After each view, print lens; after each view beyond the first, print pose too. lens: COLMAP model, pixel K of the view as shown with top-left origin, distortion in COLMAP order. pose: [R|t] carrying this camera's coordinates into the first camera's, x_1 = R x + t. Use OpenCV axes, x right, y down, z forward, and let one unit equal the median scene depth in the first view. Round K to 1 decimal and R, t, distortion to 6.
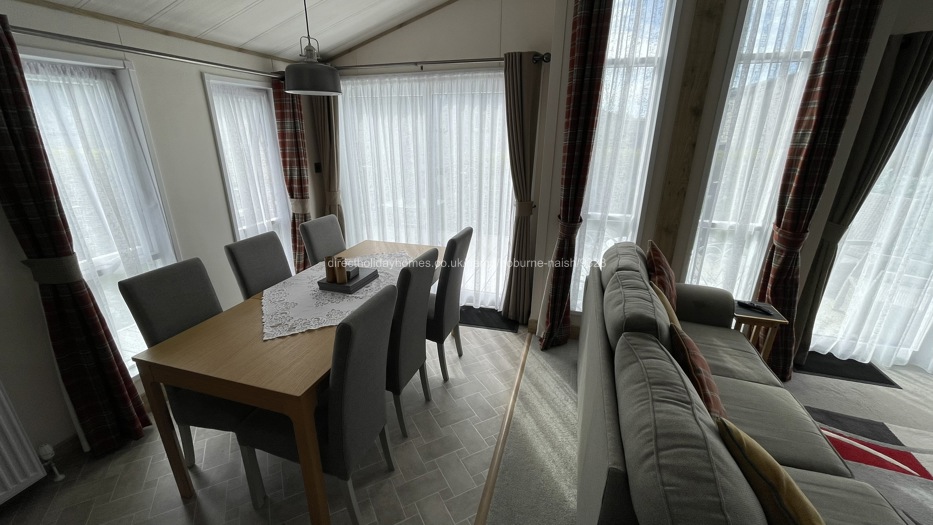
lens RADIAL K [[374.2, 0, 462.7], [0, 374.2, 262.1], [0, 0, 1]] dist [0.000614, 0.000227]
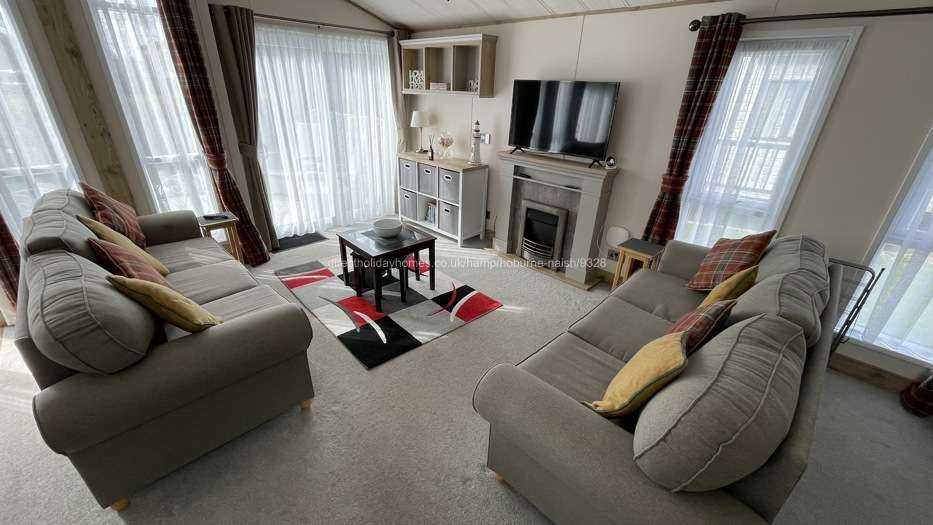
lens RADIAL K [[374.2, 0, 462.7], [0, 374.2, 262.1], [0, 0, 1]] dist [0.000614, 0.000227]
pose [[0.468804, -0.373889, 0.800268, 0.073695], [0.274328, 0.922824, 0.270445, 0.147567], [-0.839623, 0.092750, 0.535192, -0.406642]]
